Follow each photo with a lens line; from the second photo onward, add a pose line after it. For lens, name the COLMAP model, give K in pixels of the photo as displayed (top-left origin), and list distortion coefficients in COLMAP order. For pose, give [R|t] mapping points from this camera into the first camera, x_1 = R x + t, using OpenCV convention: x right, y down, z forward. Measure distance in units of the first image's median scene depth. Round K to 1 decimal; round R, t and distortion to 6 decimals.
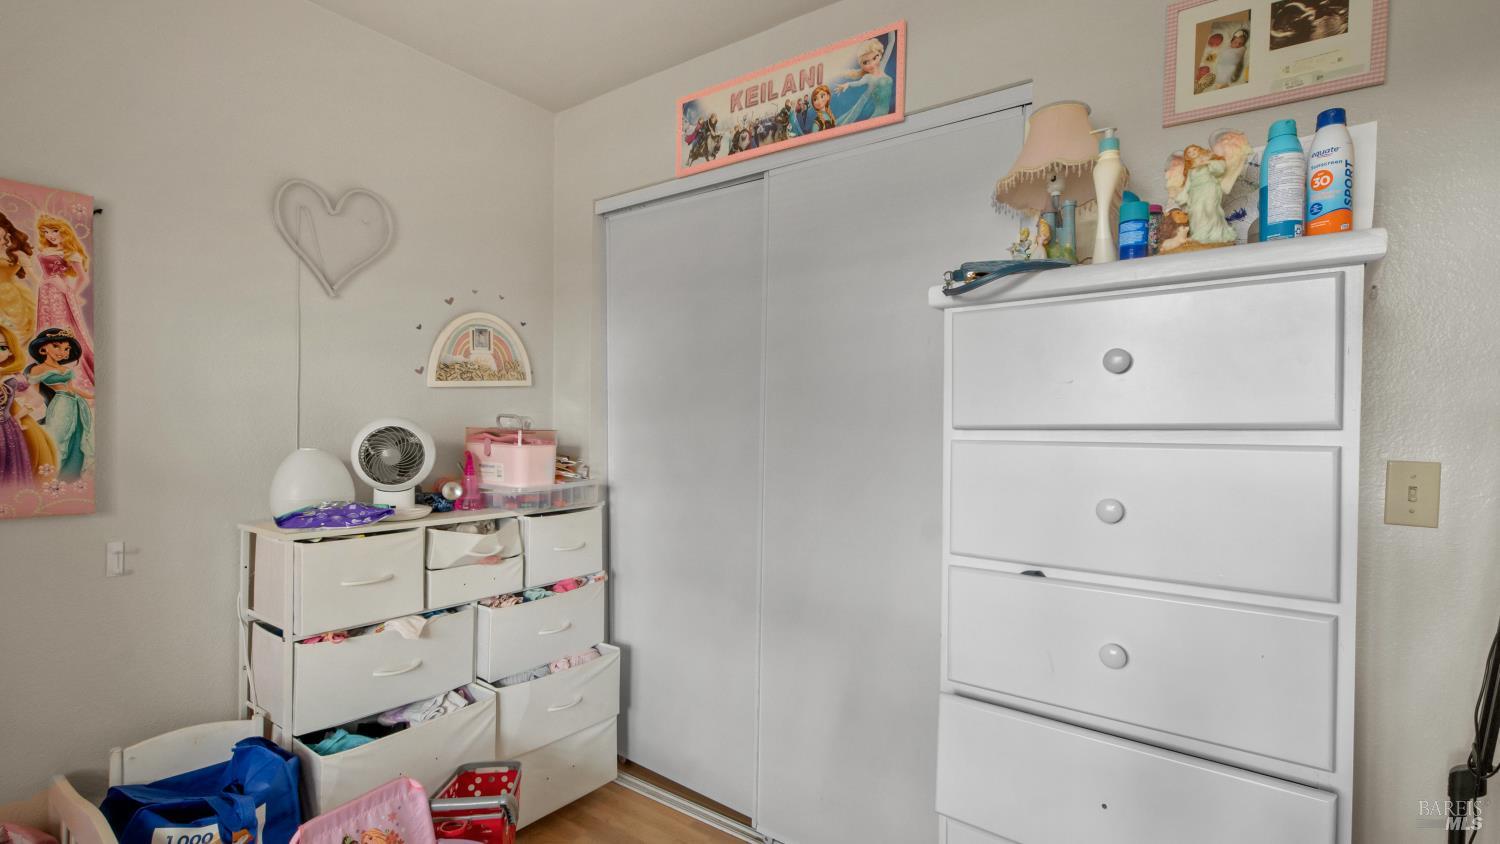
lens RADIAL K [[687.3, 0, 750.0], [0, 687.3, 422.0], [0, 0, 1]] dist [-0.000684, -0.000816]
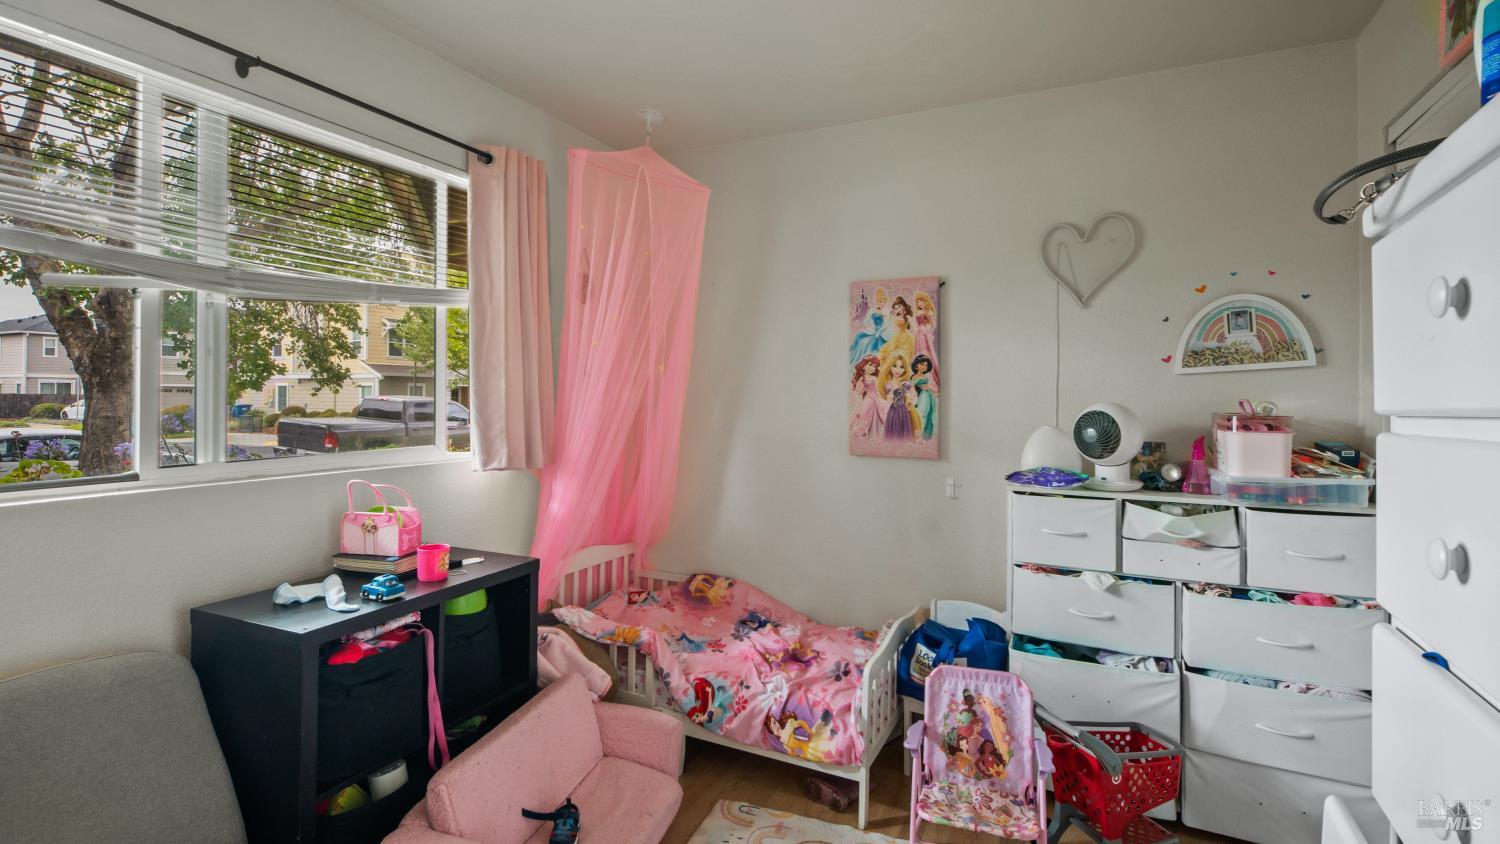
lens RADIAL K [[700.2, 0, 748.6], [0, 700.2, 366.5], [0, 0, 1]] dist [0.000221, -0.000118]
pose [[0.168815, -0.054351, -0.984148, 0.558702], [-0.002874, 0.998447, -0.055634, -0.000411], [0.985644, 0.012220, 0.168397, 0.185401]]
